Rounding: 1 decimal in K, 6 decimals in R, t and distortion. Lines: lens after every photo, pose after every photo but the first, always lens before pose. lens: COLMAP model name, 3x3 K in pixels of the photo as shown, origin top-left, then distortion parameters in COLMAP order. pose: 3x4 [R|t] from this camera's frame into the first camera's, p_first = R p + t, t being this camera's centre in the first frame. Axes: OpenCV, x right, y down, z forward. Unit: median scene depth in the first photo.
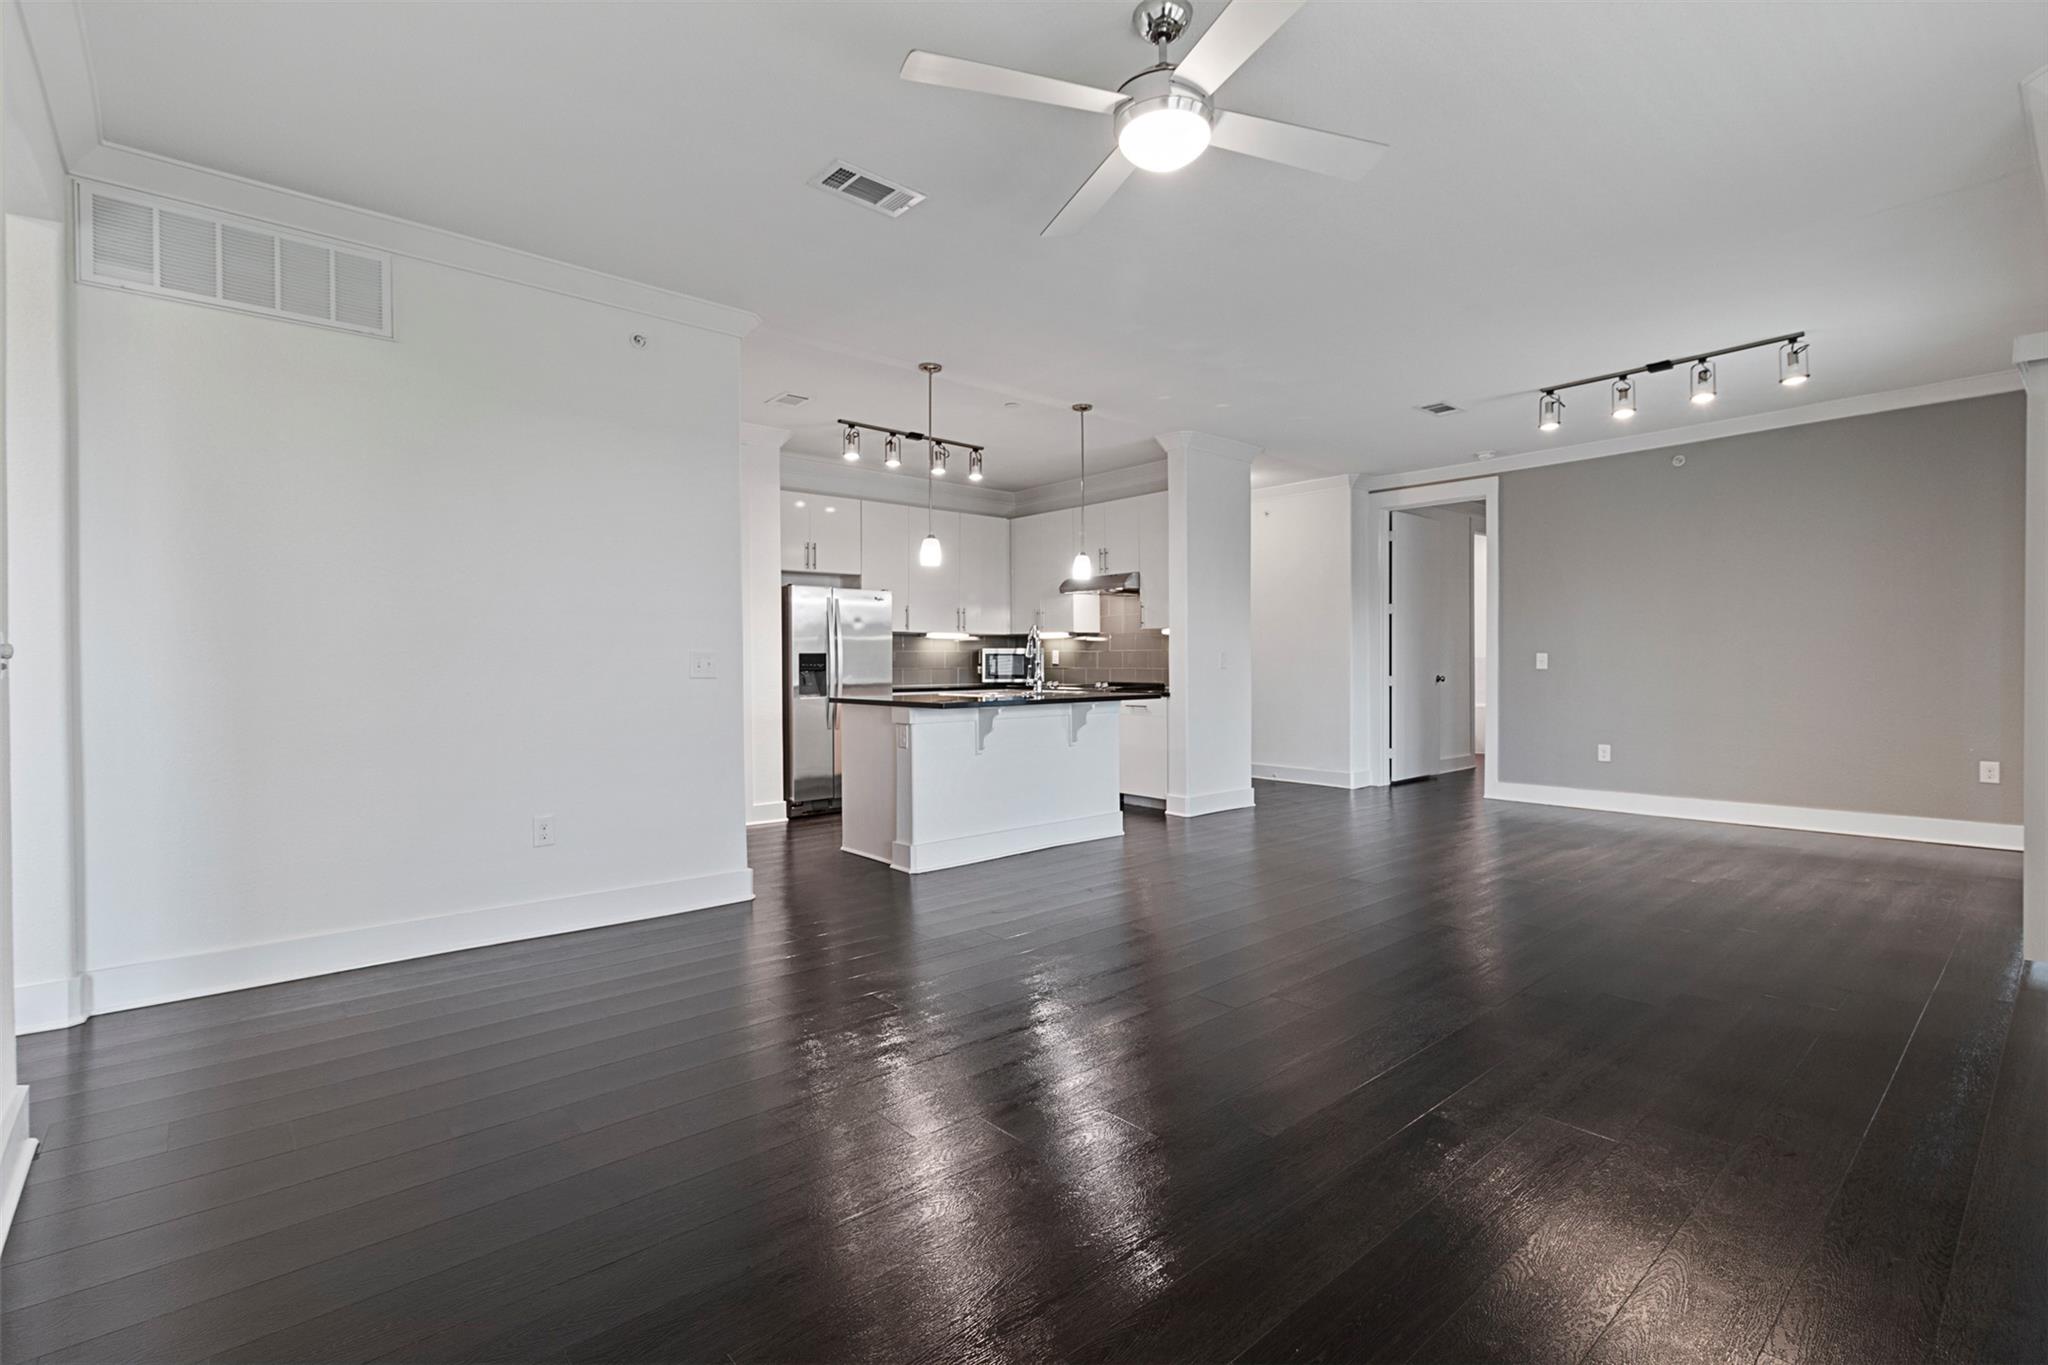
lens RADIAL K [[945.9, 0, 1049.8], [0, 945.9, 683.3], [0, 0, 1]] dist [0.001520, 0.000063]
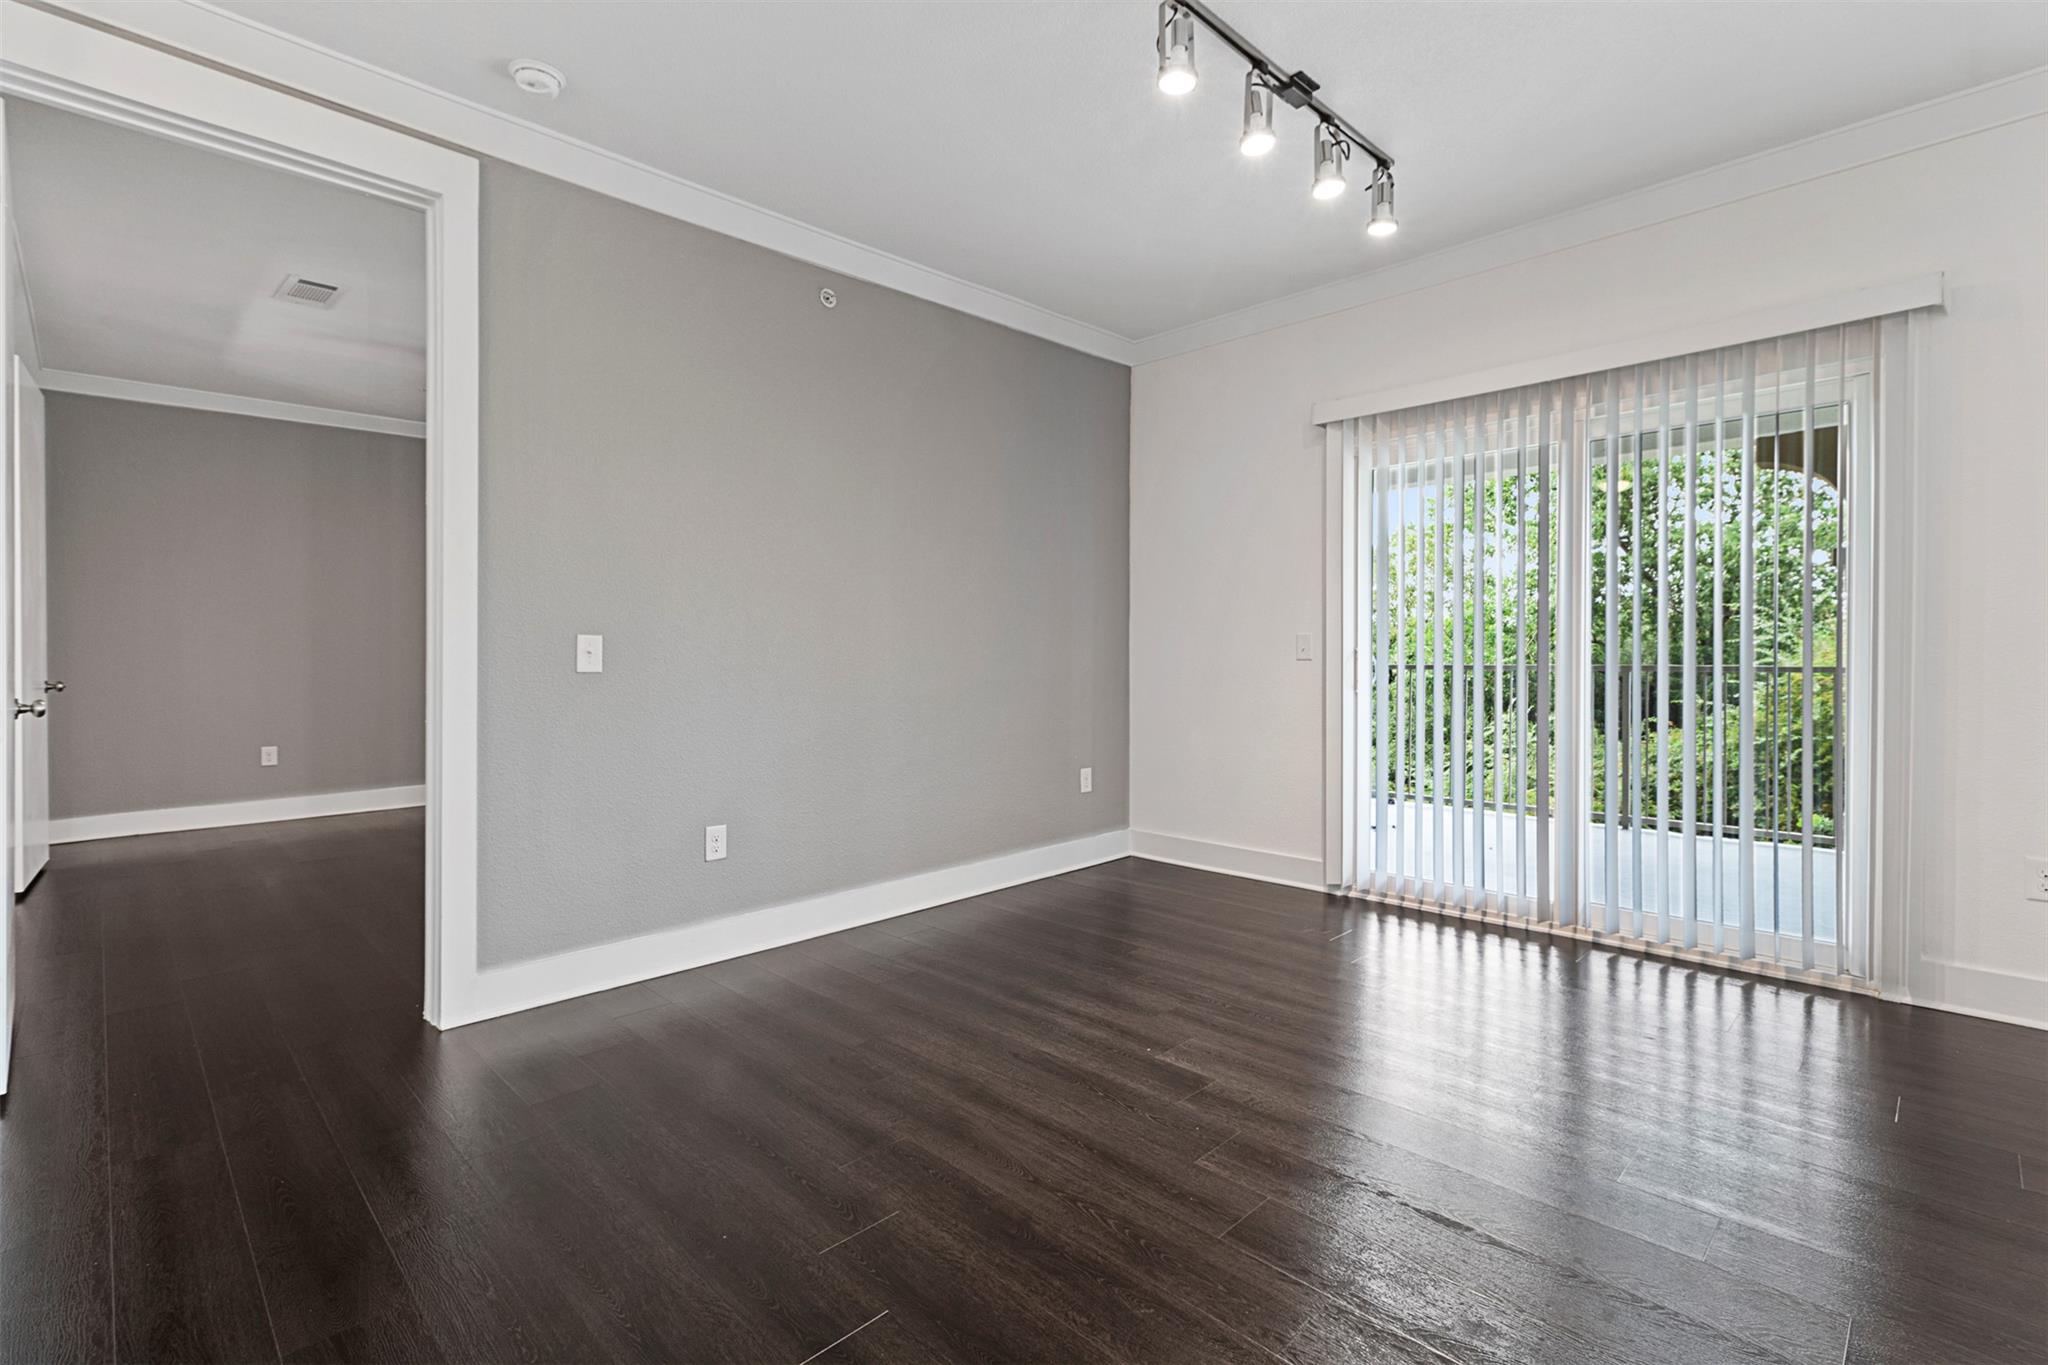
lens RADIAL K [[929.3, 0, 1024.3], [0, 929.3, 653.1], [0, 0, 1]] dist [0.002730, 0.000232]
pose [[-0.058670, -0.002498, 0.998274, 0.091299], [0.002494, 0.999993, 0.002649, -0.023394], [-0.998274, 0.002646, -0.058663, 0.807413]]
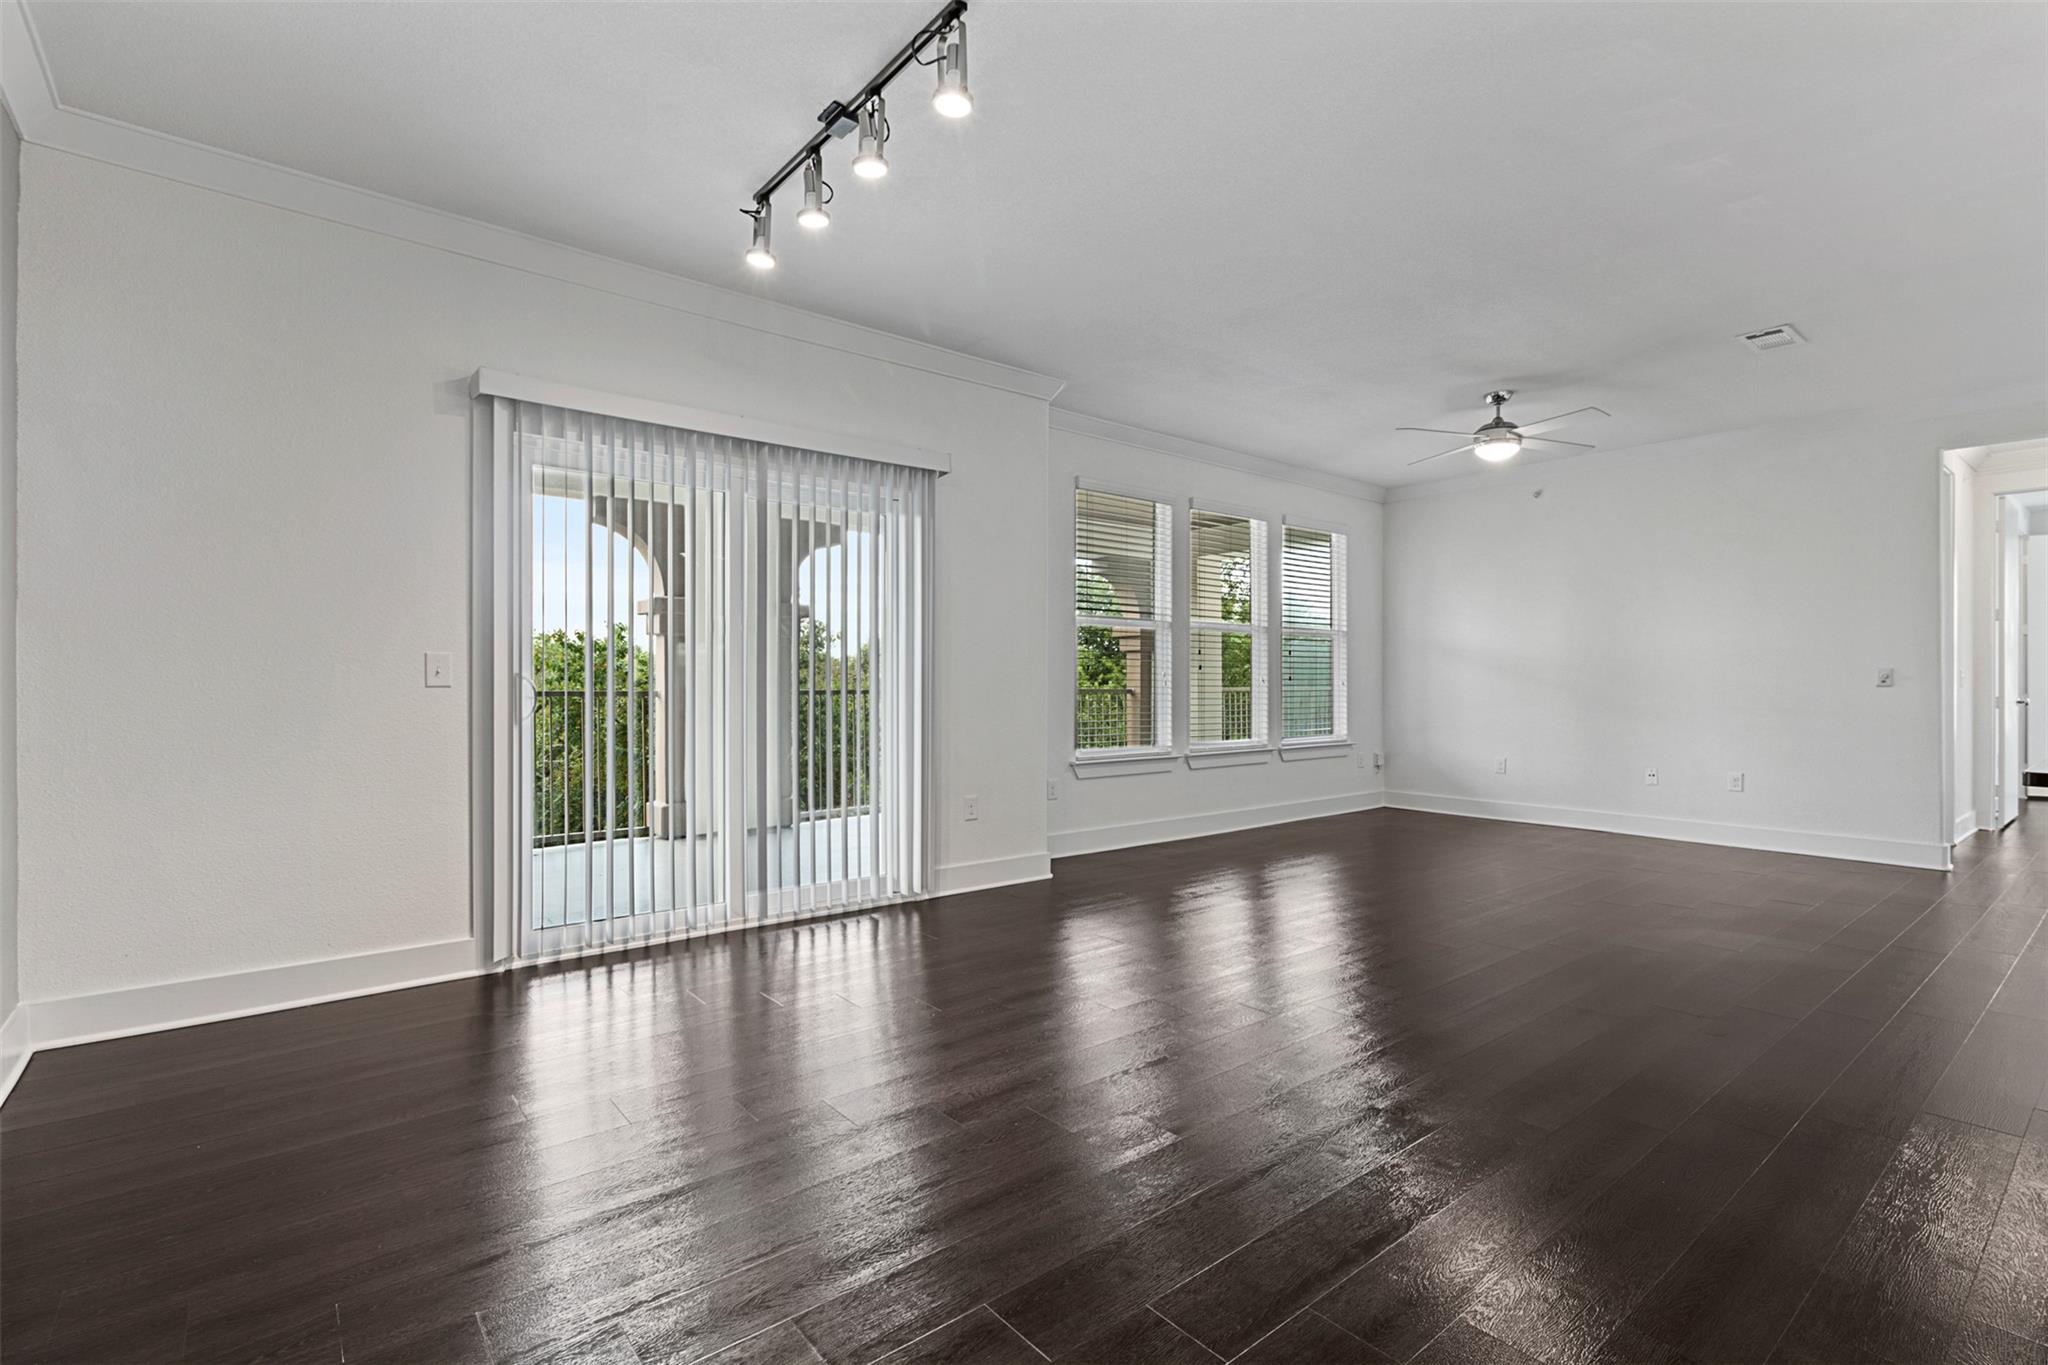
lens RADIAL K [[945.9, 0, 1049.8], [0, 945.9, 683.3], [0, 0, 1]] dist [0.001520, 0.000063]
pose [[-0.999507, -0.008673, 0.030162, 0.344265], [-0.008581, 0.999958, 0.003173, -0.022972], [-0.030188, 0.002912, -0.999540, 1.039758]]
